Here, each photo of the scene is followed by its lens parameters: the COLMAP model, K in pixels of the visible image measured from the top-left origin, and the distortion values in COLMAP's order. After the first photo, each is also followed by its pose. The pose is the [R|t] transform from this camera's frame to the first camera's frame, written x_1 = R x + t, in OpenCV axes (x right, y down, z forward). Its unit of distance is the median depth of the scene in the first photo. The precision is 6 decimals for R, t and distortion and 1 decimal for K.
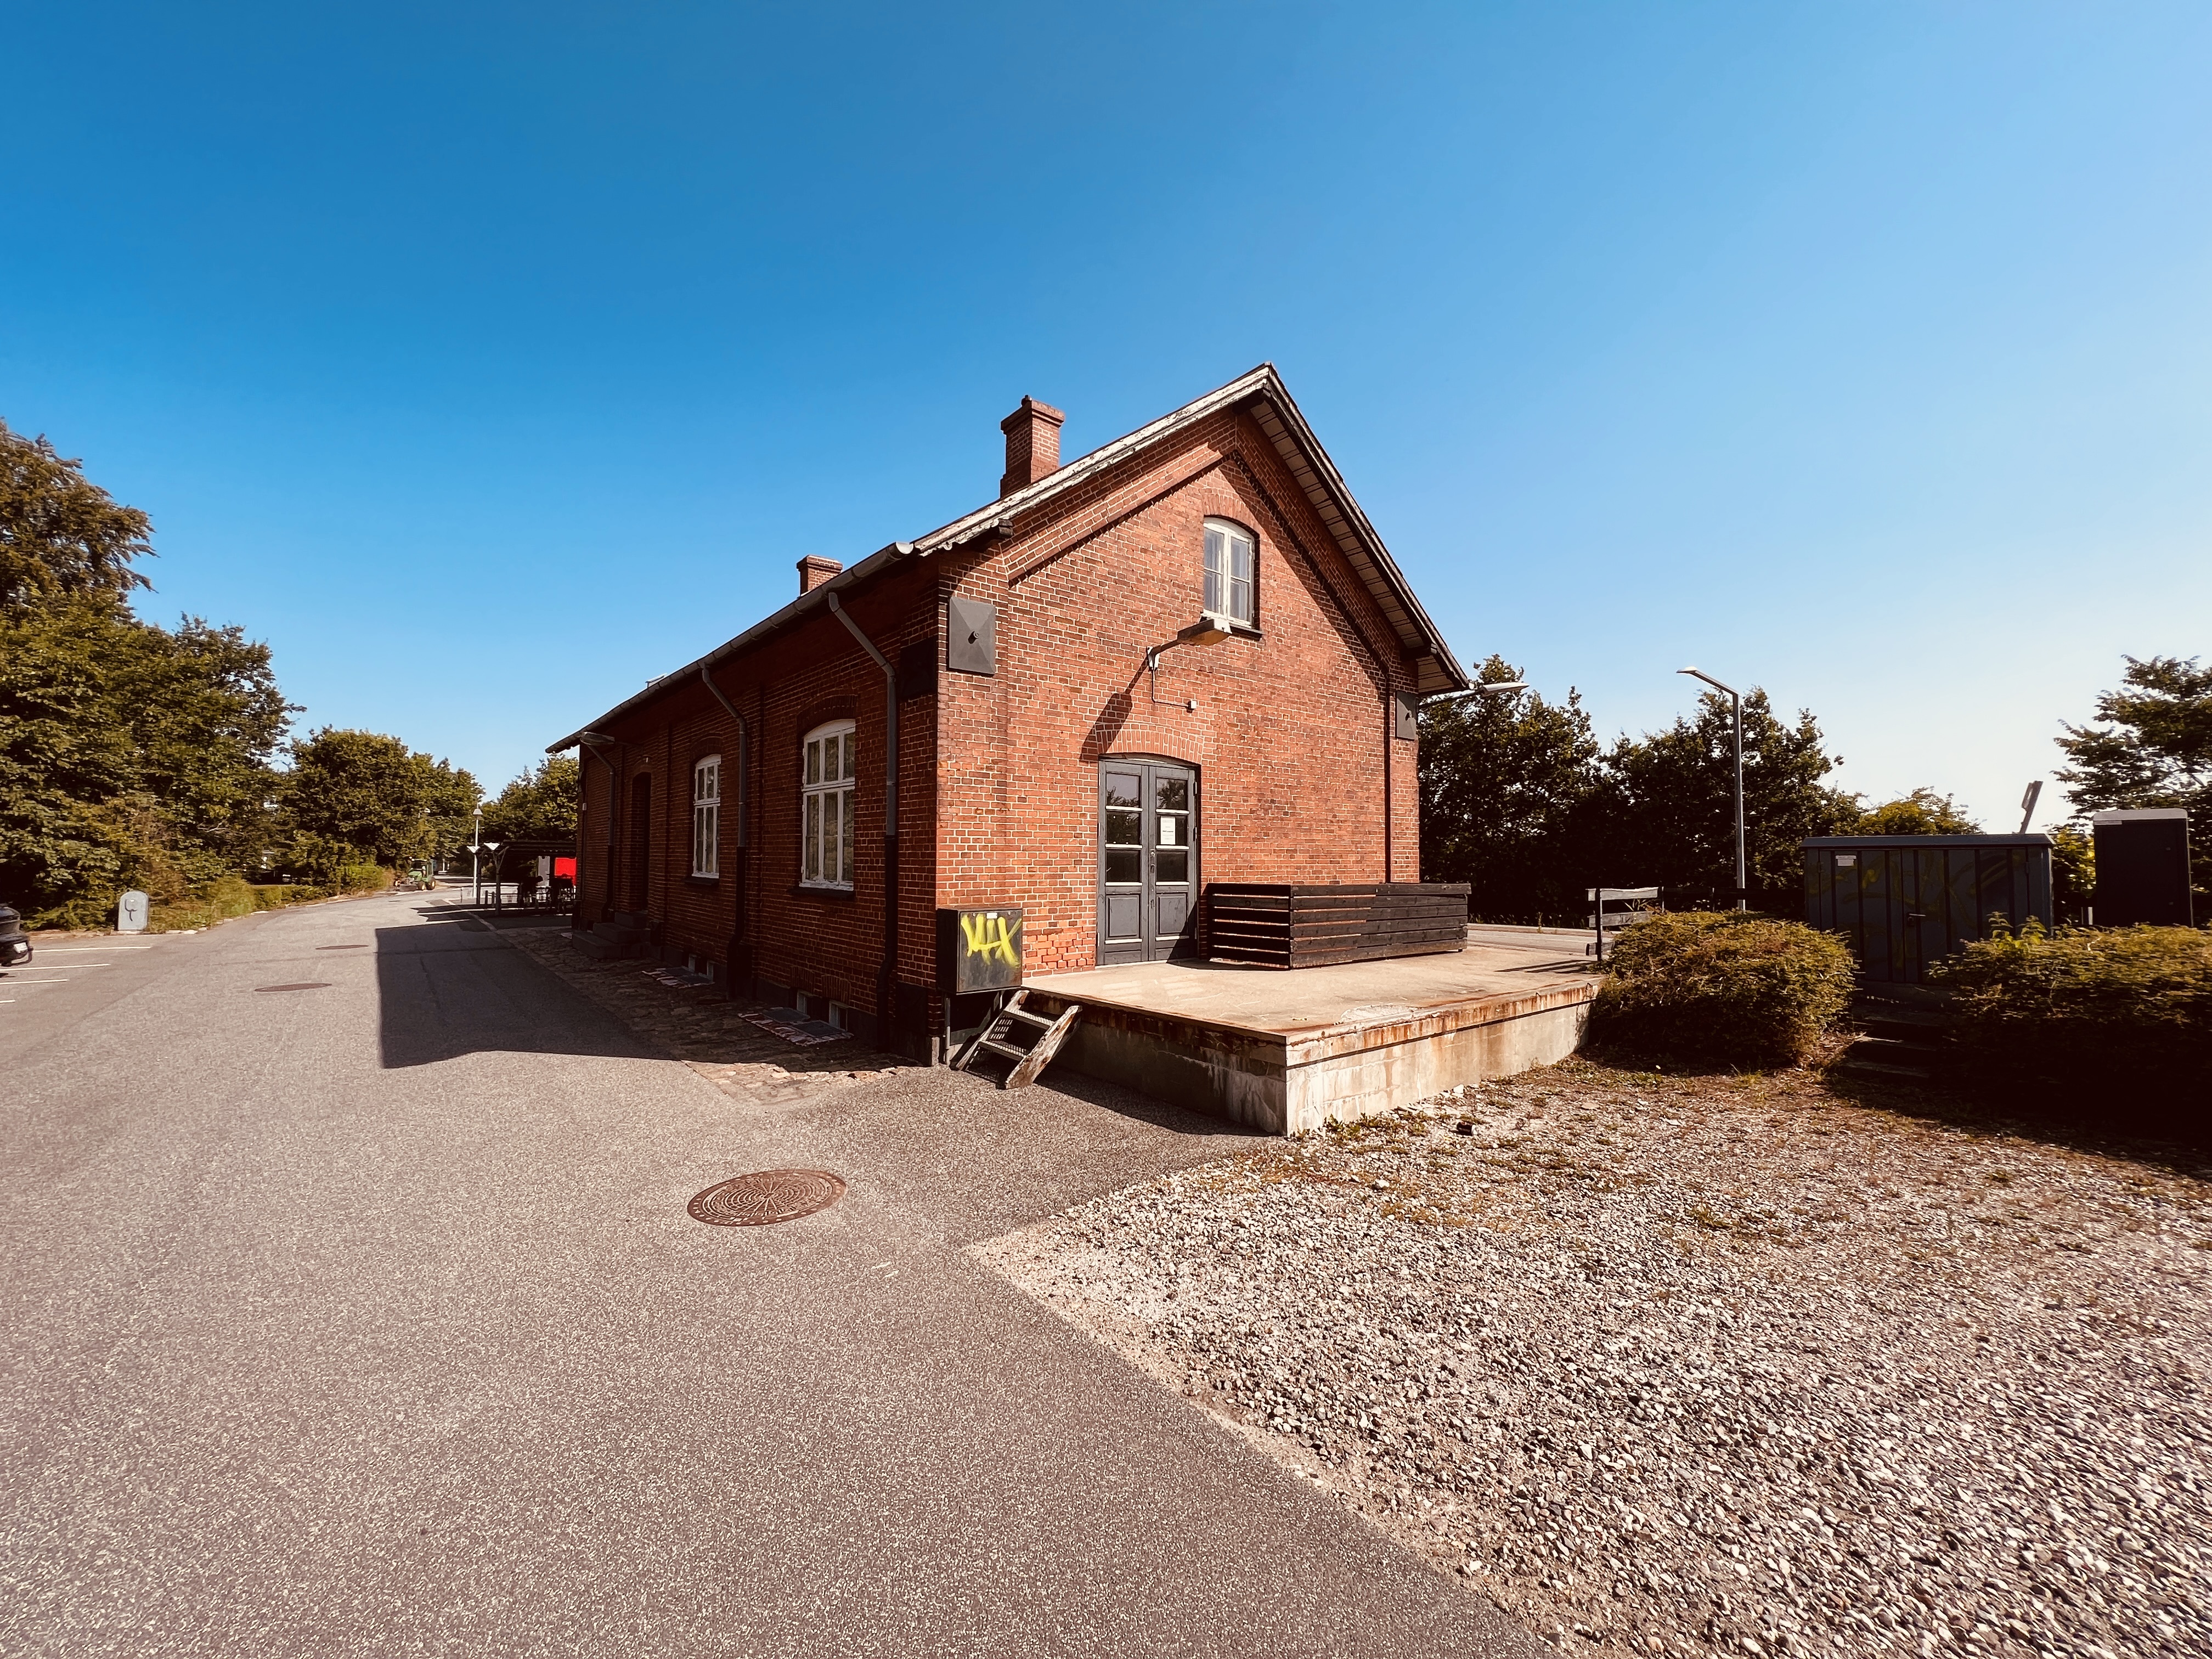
lens RADIAL K [[888.0, 0, 1099.4], [0, 888.0, 831.6], [0, 0, 1]] dist [-0.000011, -0.000866]
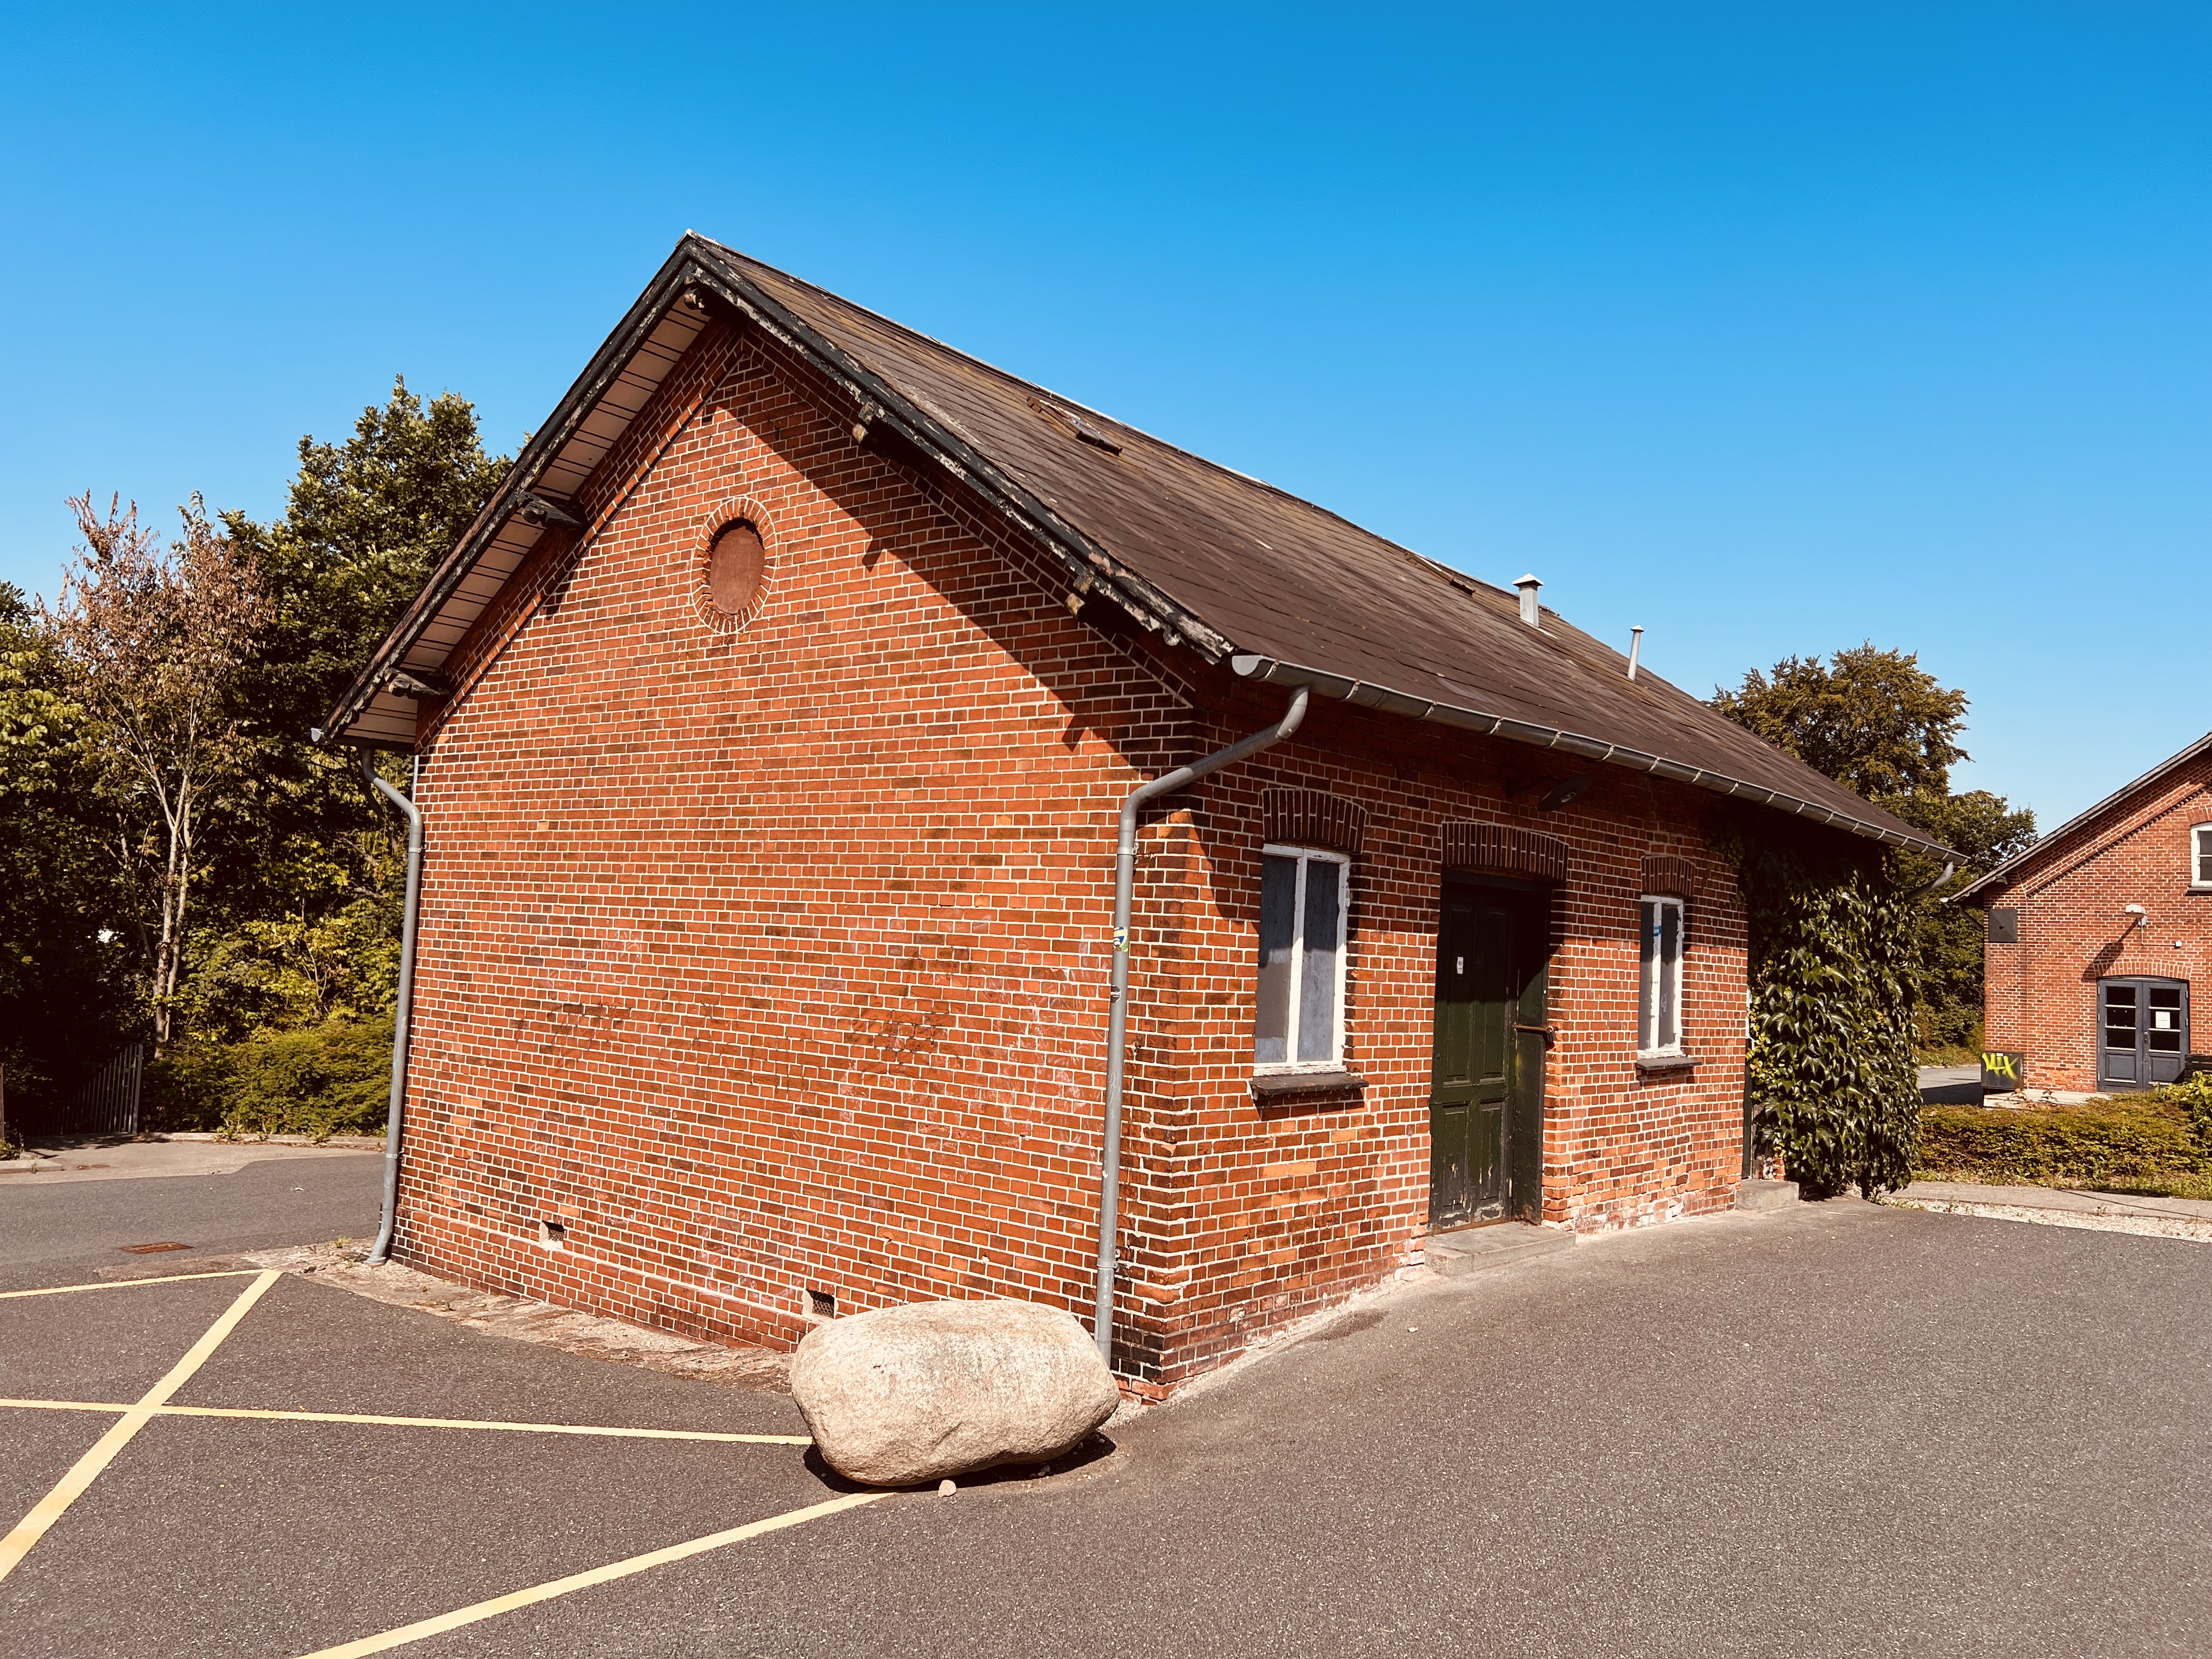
lens RADIAL K [[1659.2, 0, 1102.1], [0, 1659.2, 840.8], [0, 0, 1]] dist [0.079345, -0.088104]
pose [[0.179751, -0.065249, -0.981546, 2.957946], [-0.006439, 0.997698, -0.067502, -0.113325], [0.983691, 0.018454, 0.178917, -1.601222]]
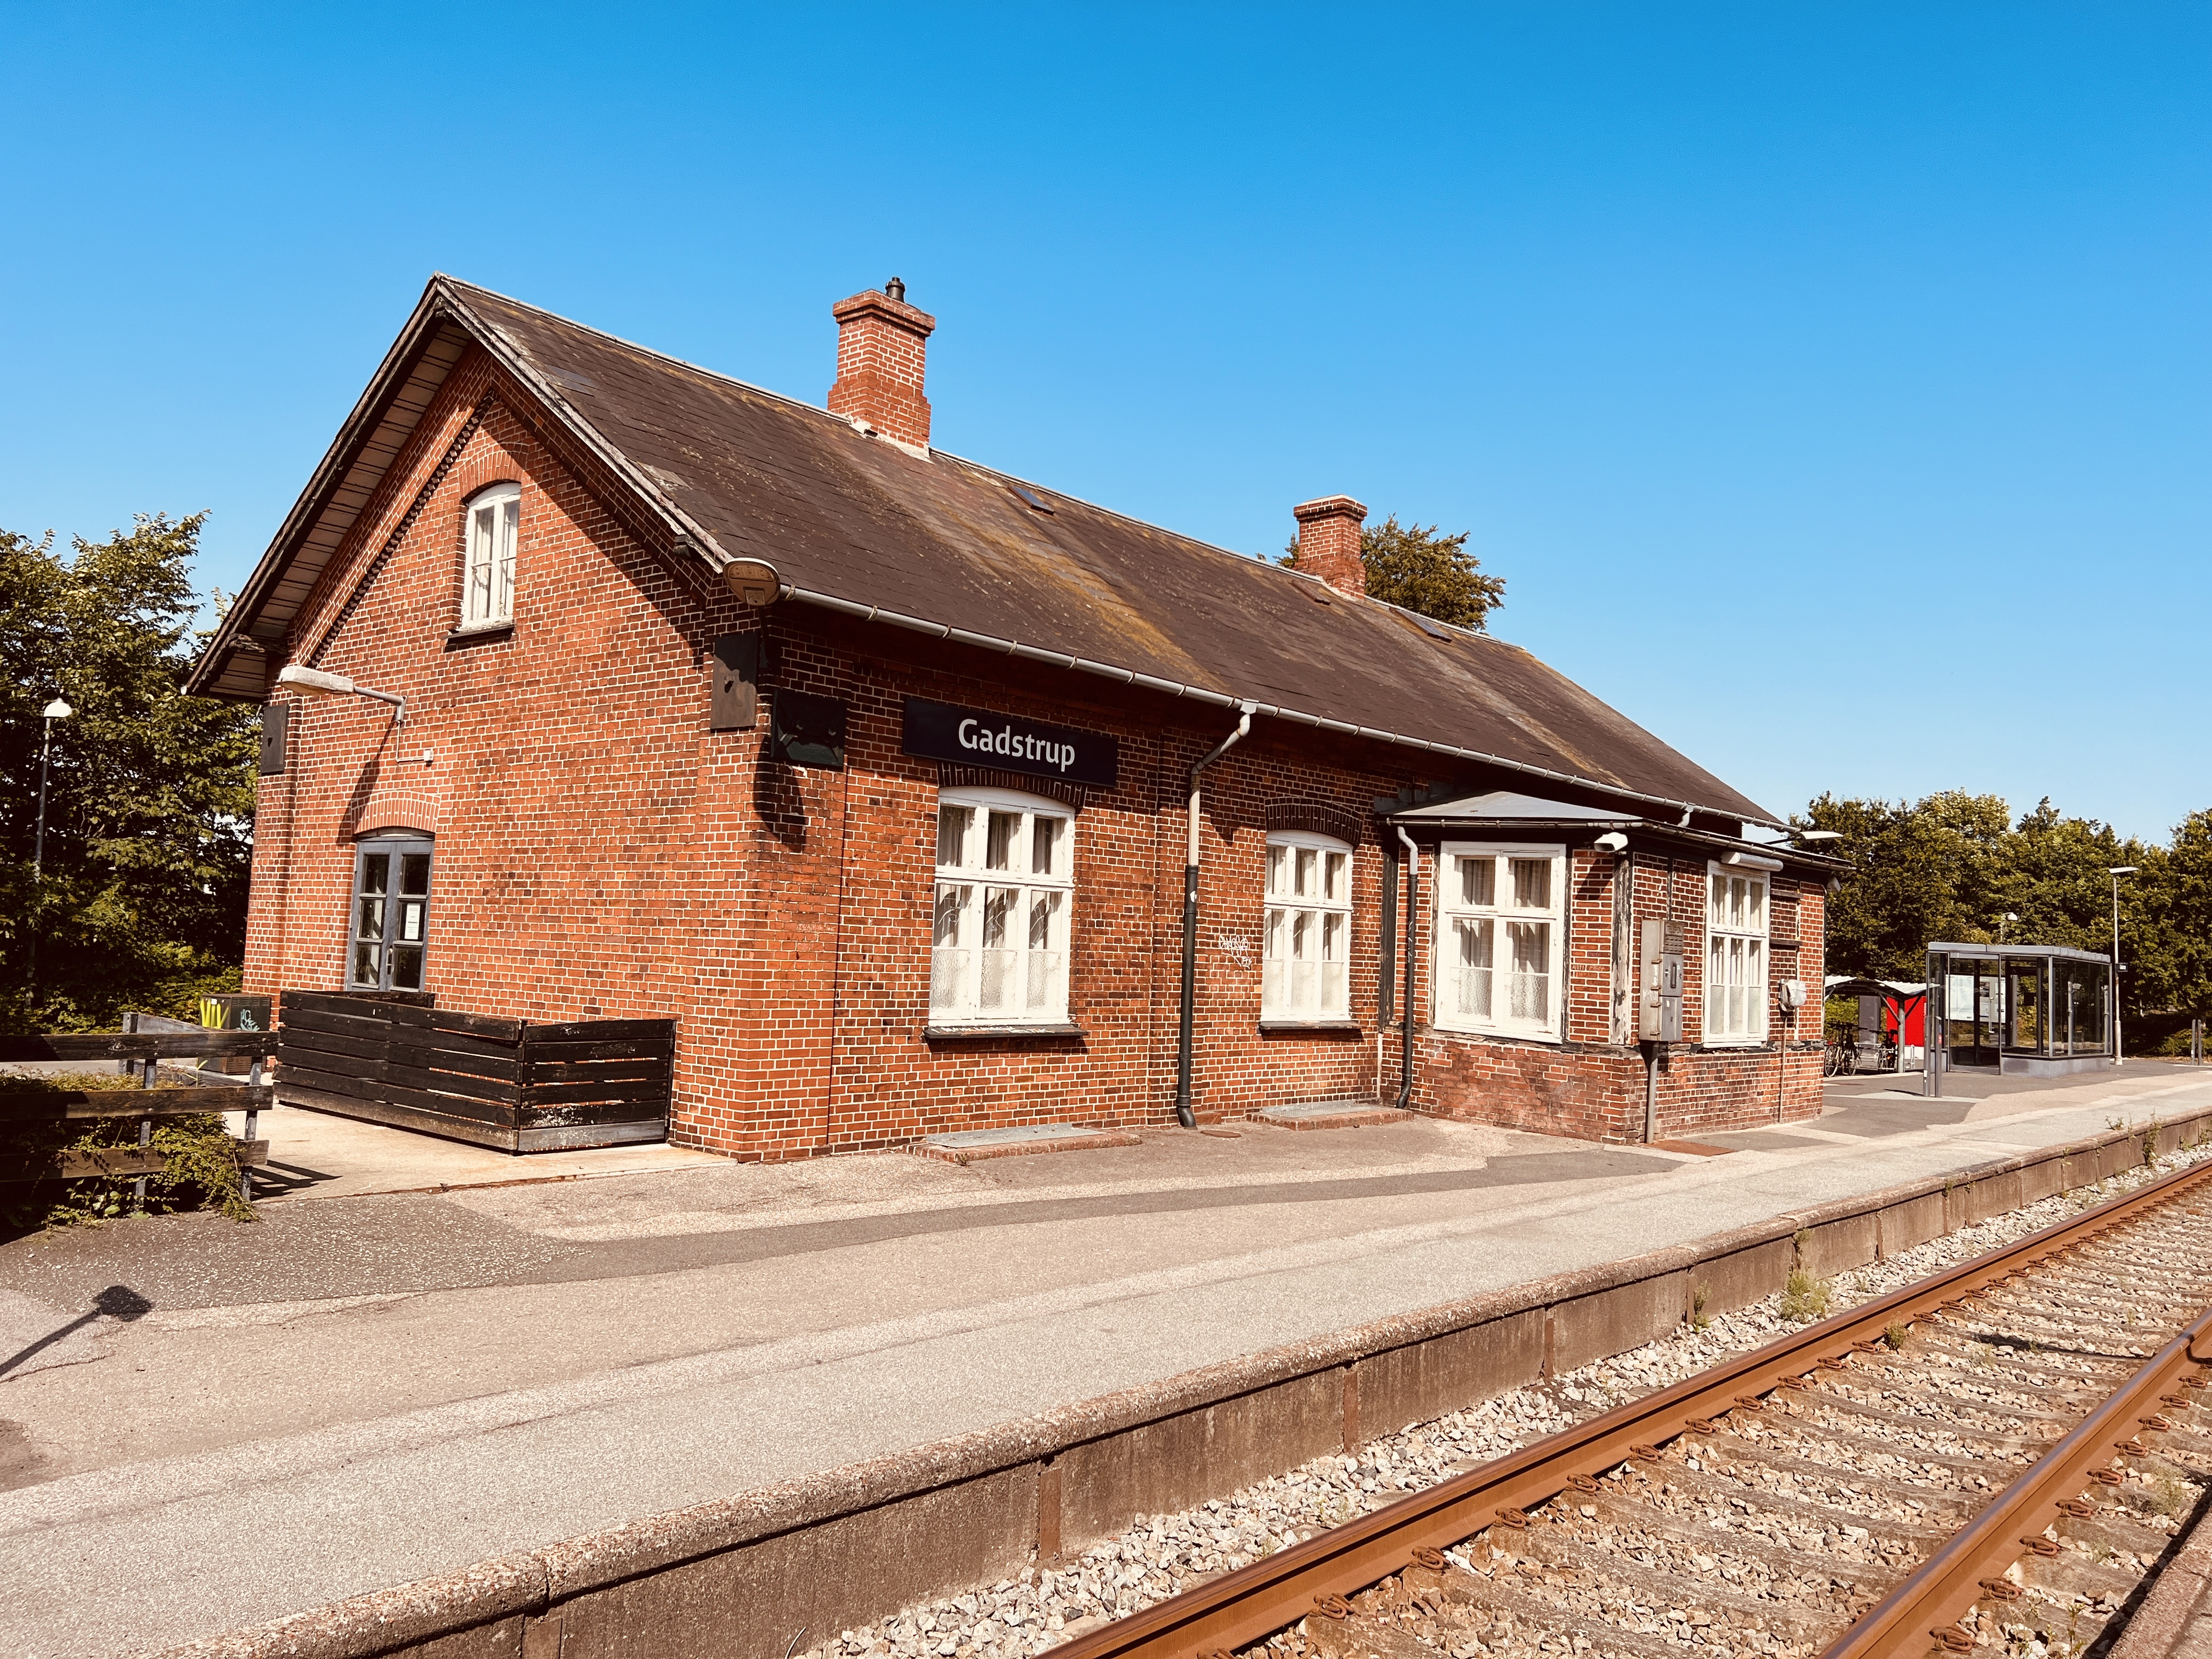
lens RADIAL K [[1659.2, 0, 1103.1], [0, 1659.2, 813.6], [0, 0, 1]] dist [0.079345, -0.088104]
pose [[0.175277, -0.077040, -0.981500, 1.681513], [-0.008703, 0.996773, -0.079793, 0.017356], [0.984481, 0.022528, 0.174041, 1.373514]]
